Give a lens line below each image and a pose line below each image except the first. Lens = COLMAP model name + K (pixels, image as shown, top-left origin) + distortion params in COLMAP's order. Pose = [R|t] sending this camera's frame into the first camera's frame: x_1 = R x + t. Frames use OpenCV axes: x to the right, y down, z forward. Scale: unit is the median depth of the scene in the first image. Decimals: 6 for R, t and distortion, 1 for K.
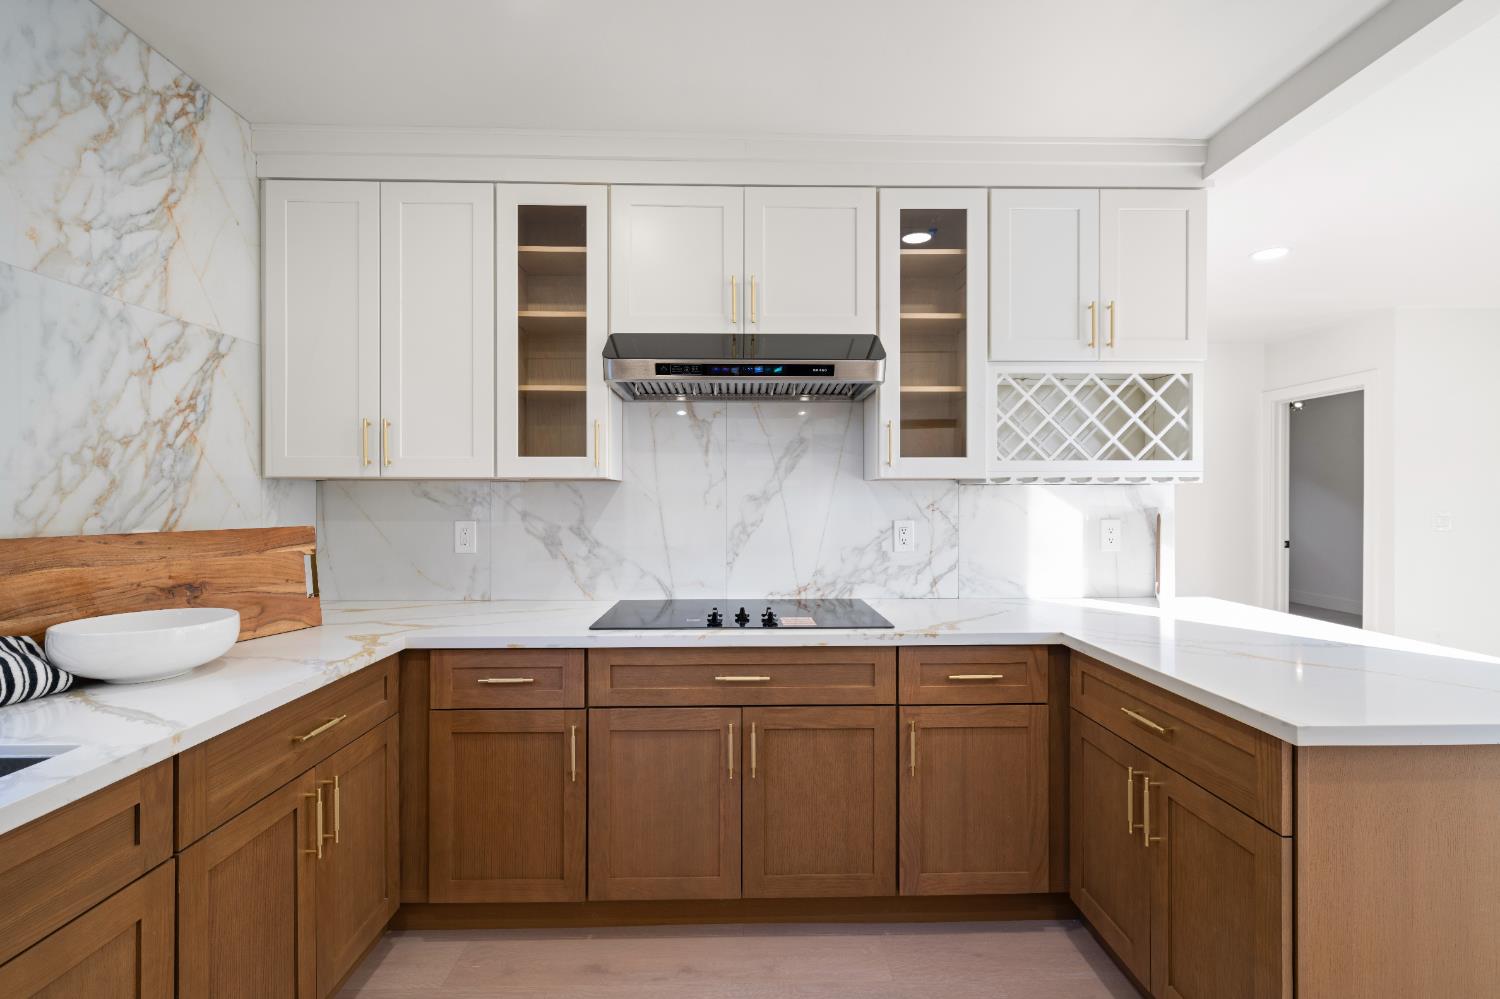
lens RADIAL K [[664.2, 0, 752.7], [0, 664.2, 498.8], [0, 0, 1]] dist [-0.001623, -0.001193]
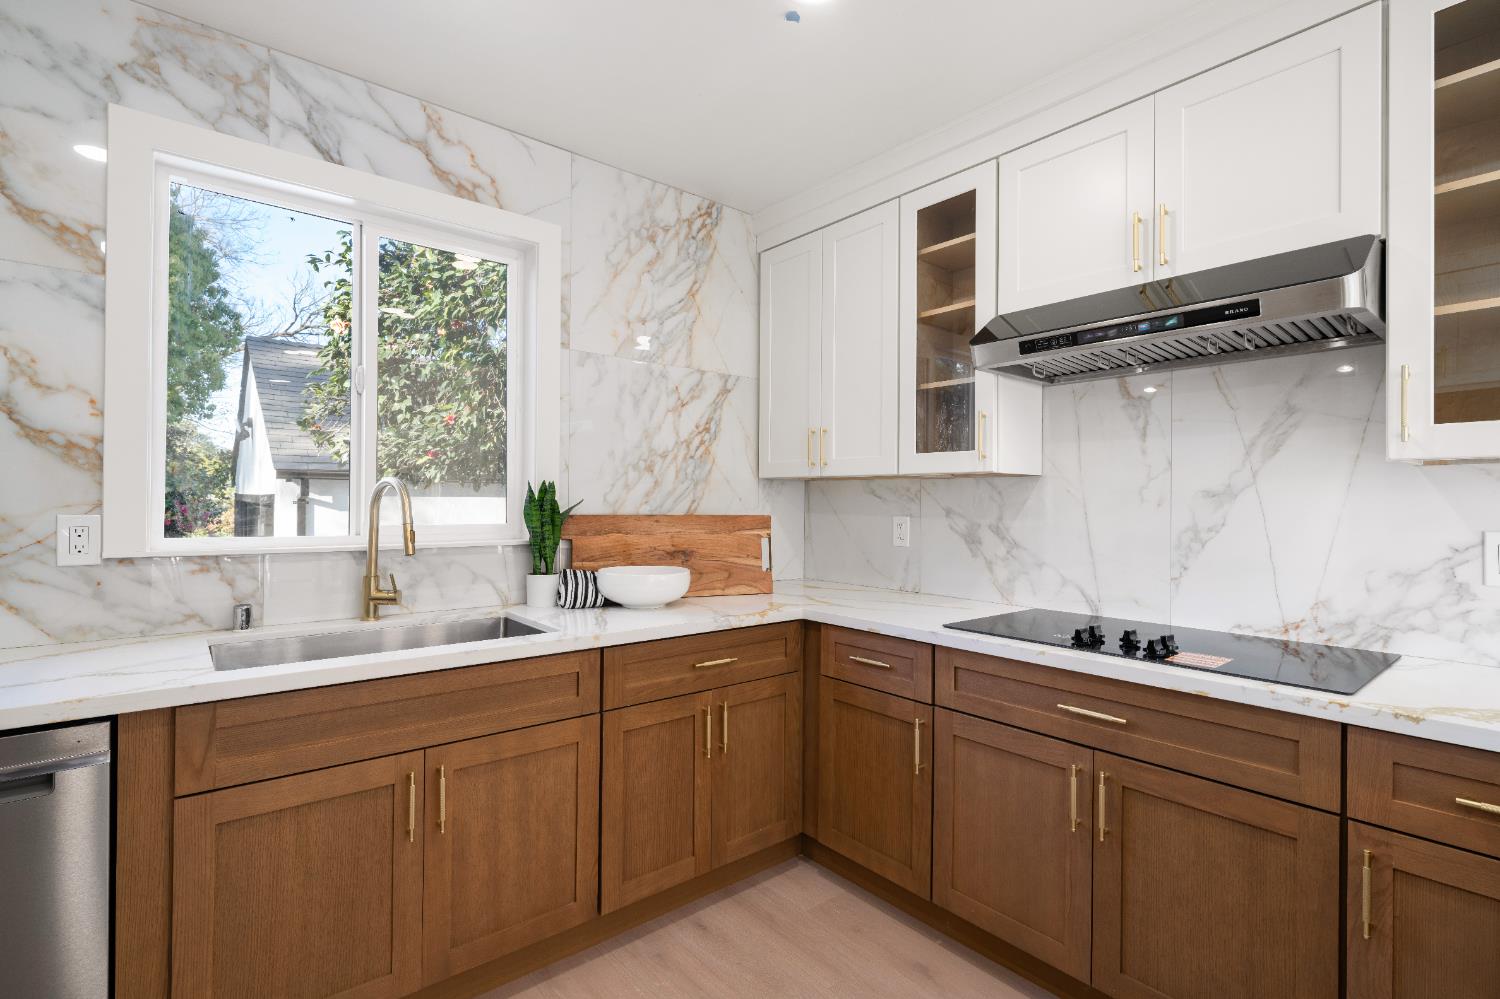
lens RADIAL K [[709.2, 0, 749.0], [0, 709.2, 498.0], [0, 0, 1]] dist [-0.003245, -0.000679]
pose [[0.609763, 0.001459, -0.792582, 0.407425], [-0.009802, 0.999936, -0.005700, 0.016480], [0.792523, 0.011244, 0.609739, 0.136971]]
